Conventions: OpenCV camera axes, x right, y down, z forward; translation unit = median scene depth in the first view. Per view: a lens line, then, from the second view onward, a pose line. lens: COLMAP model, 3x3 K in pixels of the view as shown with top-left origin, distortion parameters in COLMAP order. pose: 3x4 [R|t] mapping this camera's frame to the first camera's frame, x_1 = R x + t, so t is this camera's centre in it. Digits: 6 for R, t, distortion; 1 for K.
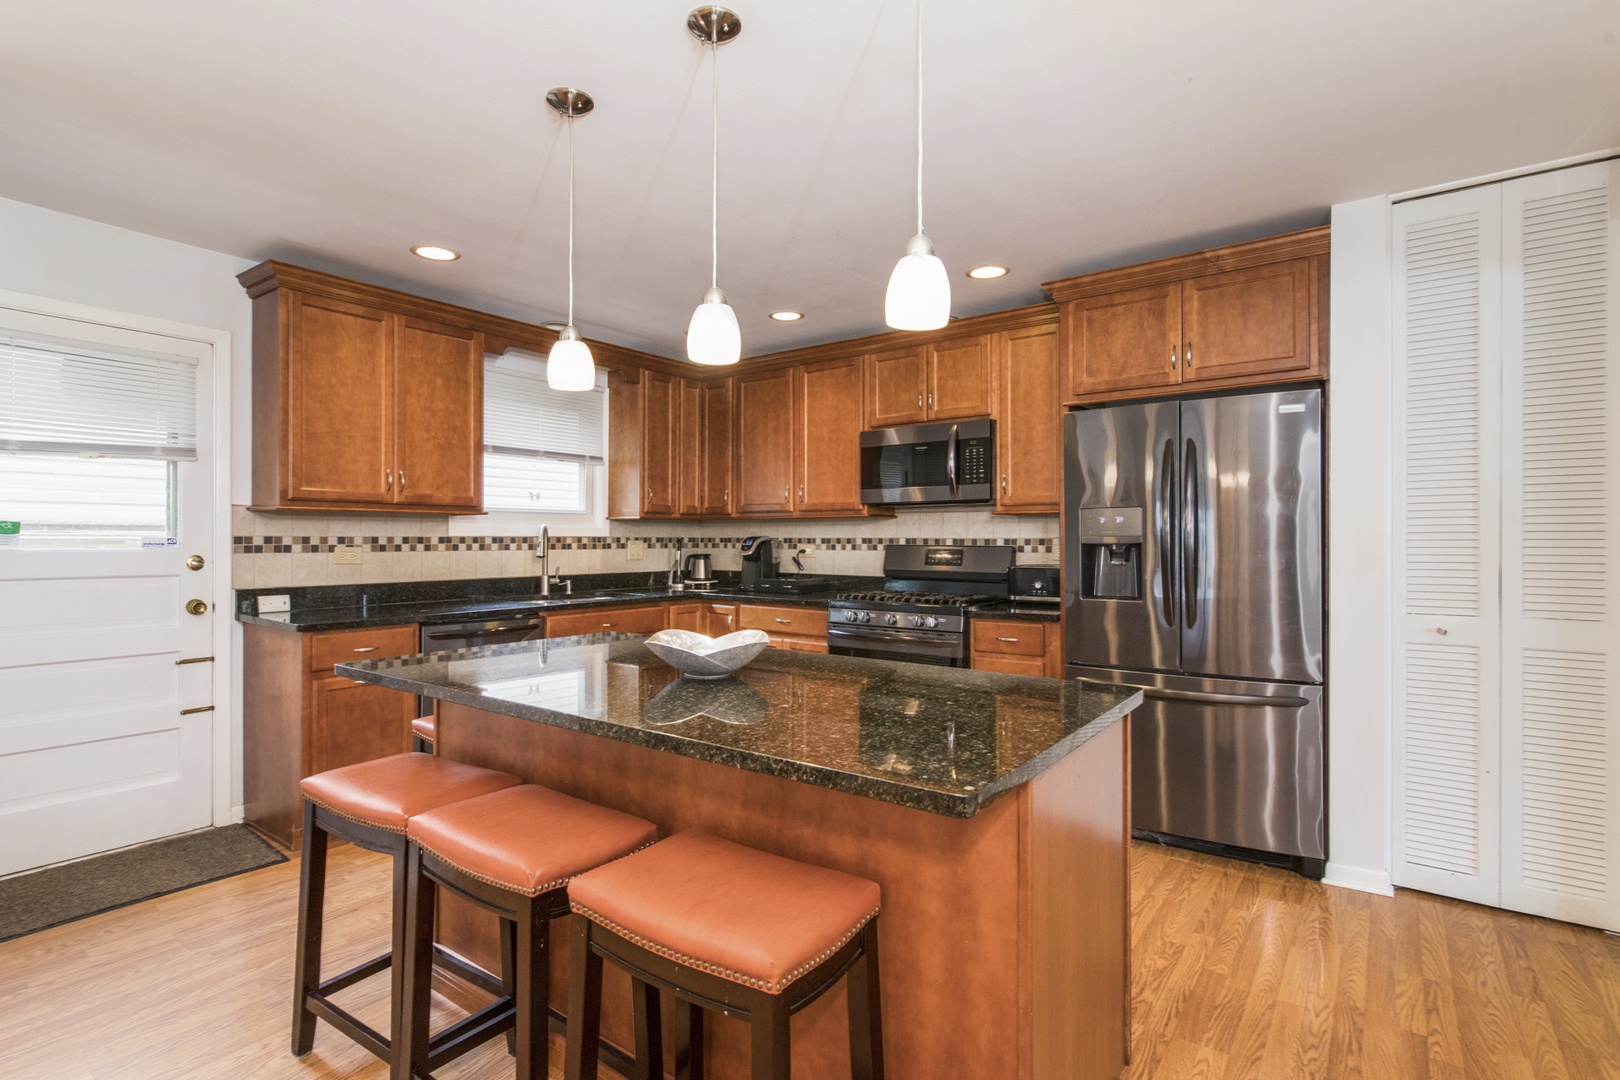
lens RADIAL K [[791.5, 0, 783.4], [0, 791.5, 539.1], [0, 0, 1]] dist [0.001164, 0.000013]
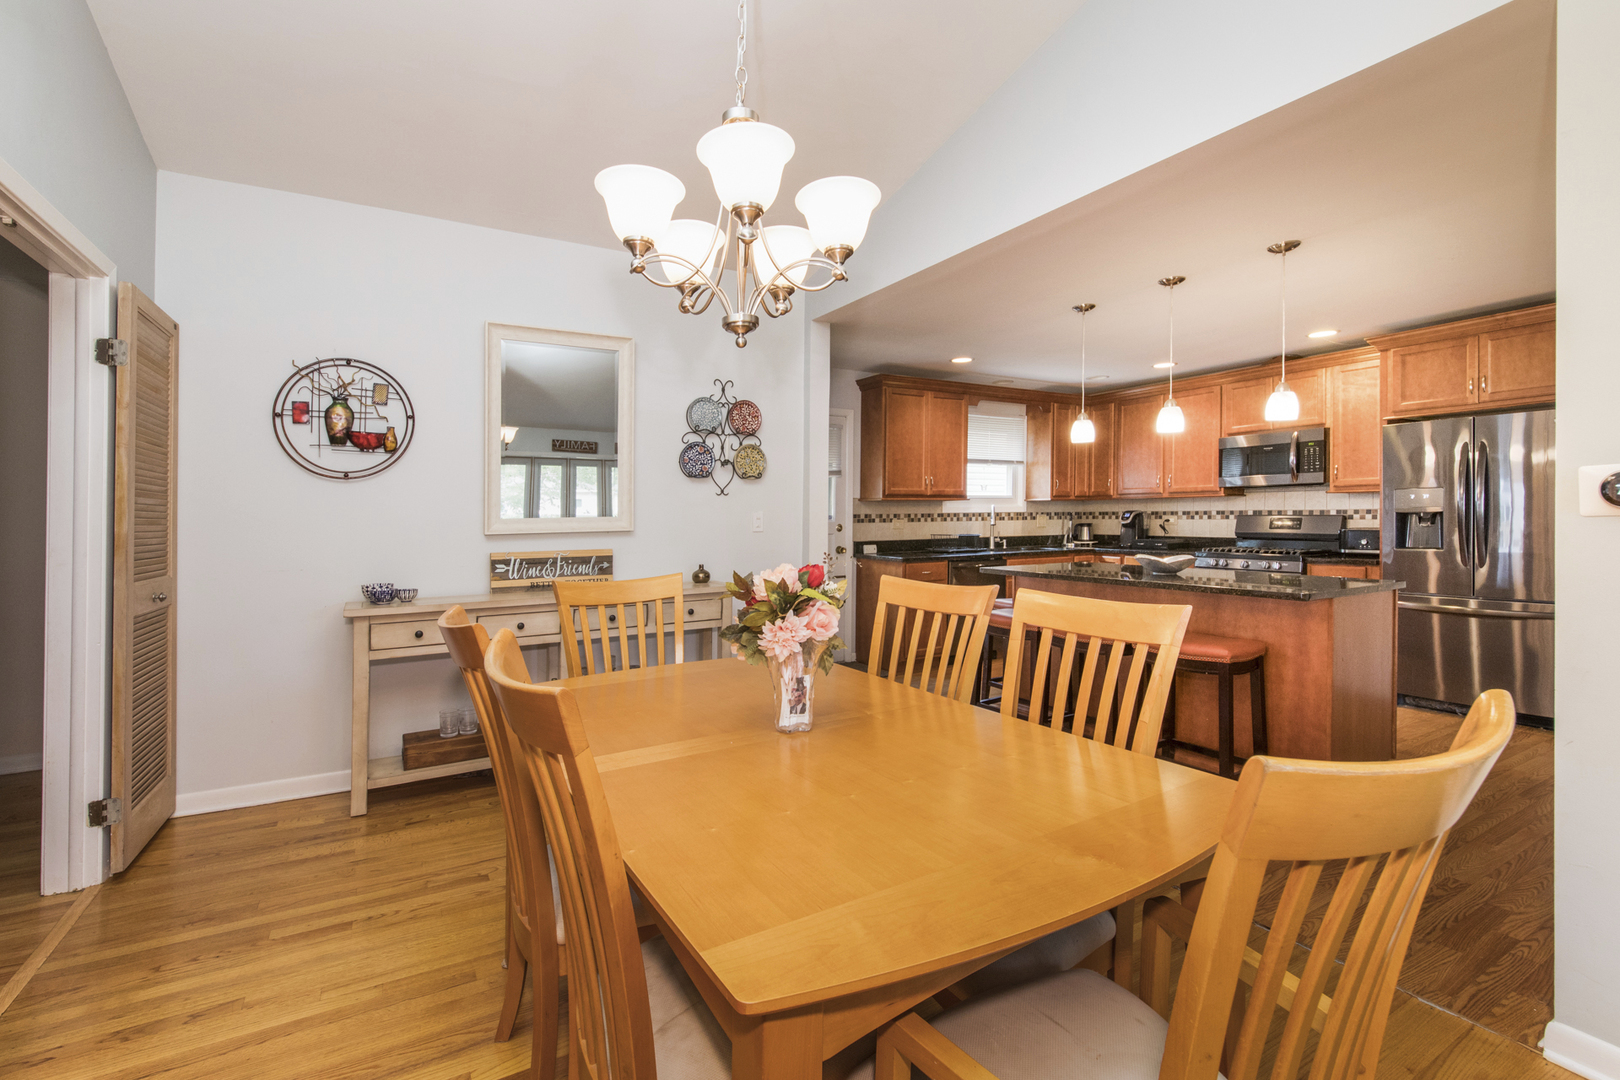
lens RADIAL K [[731.4, 0, 782.8], [0, 731.4, 532.9], [0, 0, 1]] dist [-0.000994, -0.000290]
pose [[0.924323, -0.001911, -0.381606, -0.136064], [0.011529, 0.999671, 0.022920, -0.000578], [0.381436, -0.025585, 0.924041, -0.581544]]
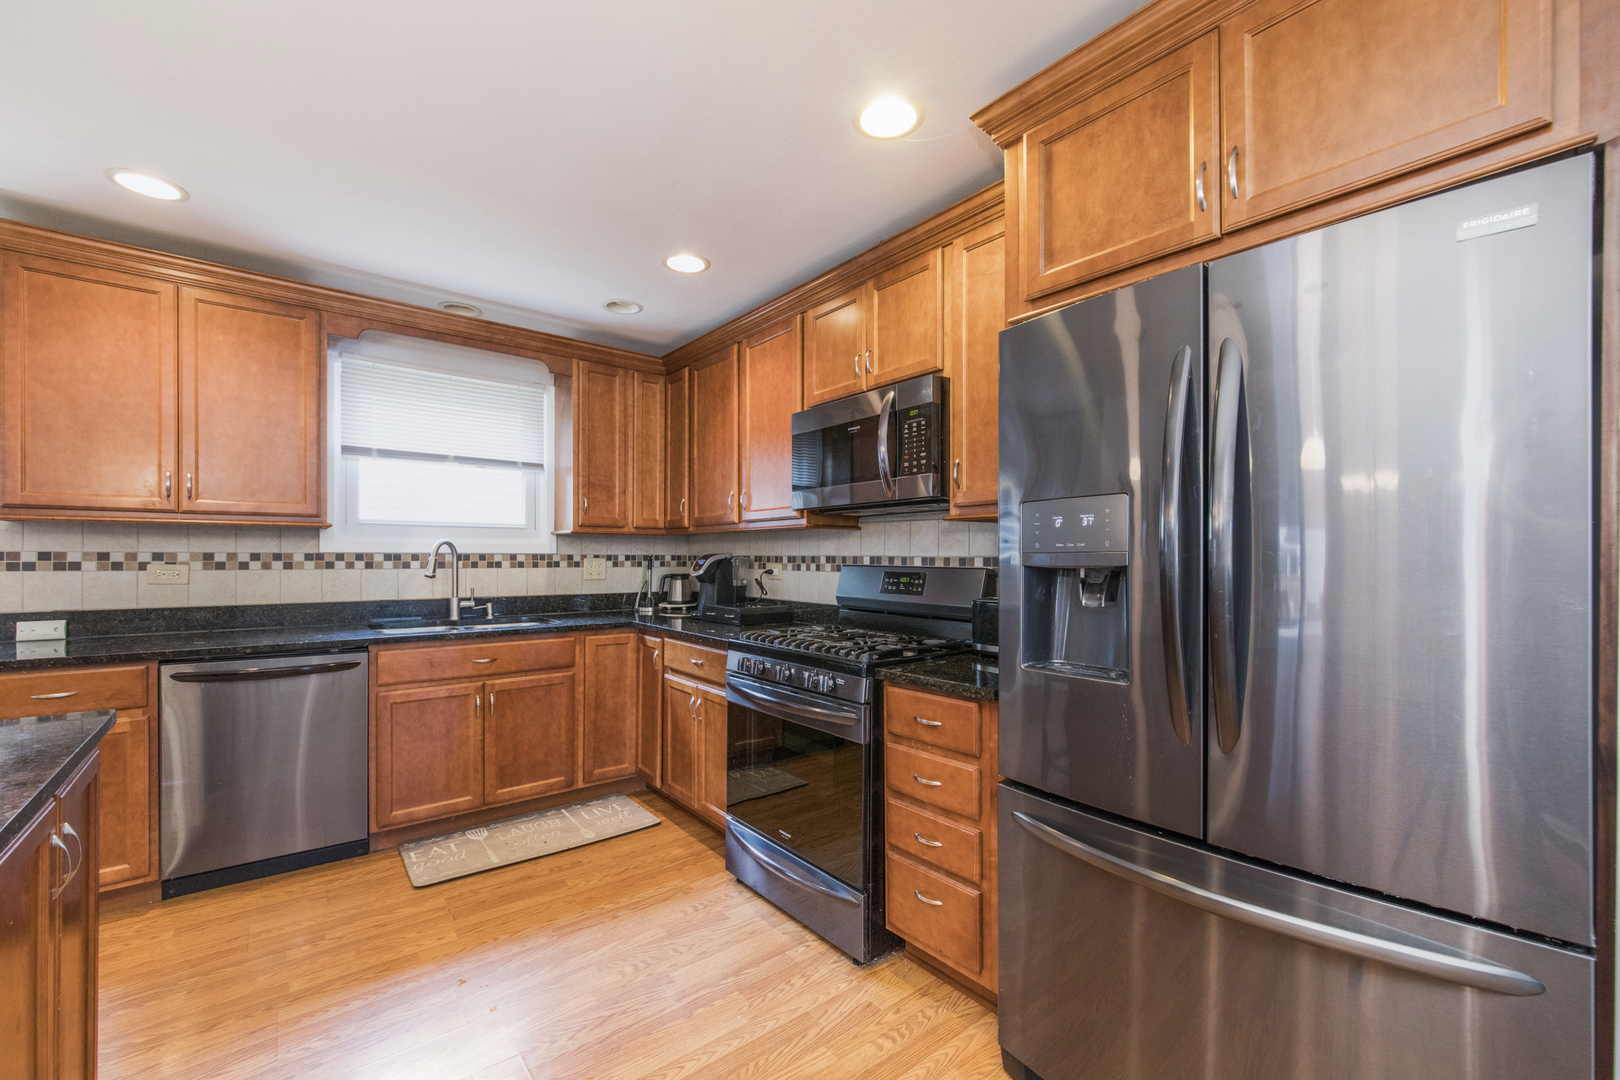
lens RADIAL K [[653.3, 0, 806.2], [0, 653.3, 556.3], [0, 0, 1]] dist [-0.002538, -0.000334]
pose [[0.972477, 0.002410, -0.232987, 0.264285], [-0.002896, 0.999994, -0.001741, 0.000325], [0.232981, 0.002368, 0.972478, 0.416875]]
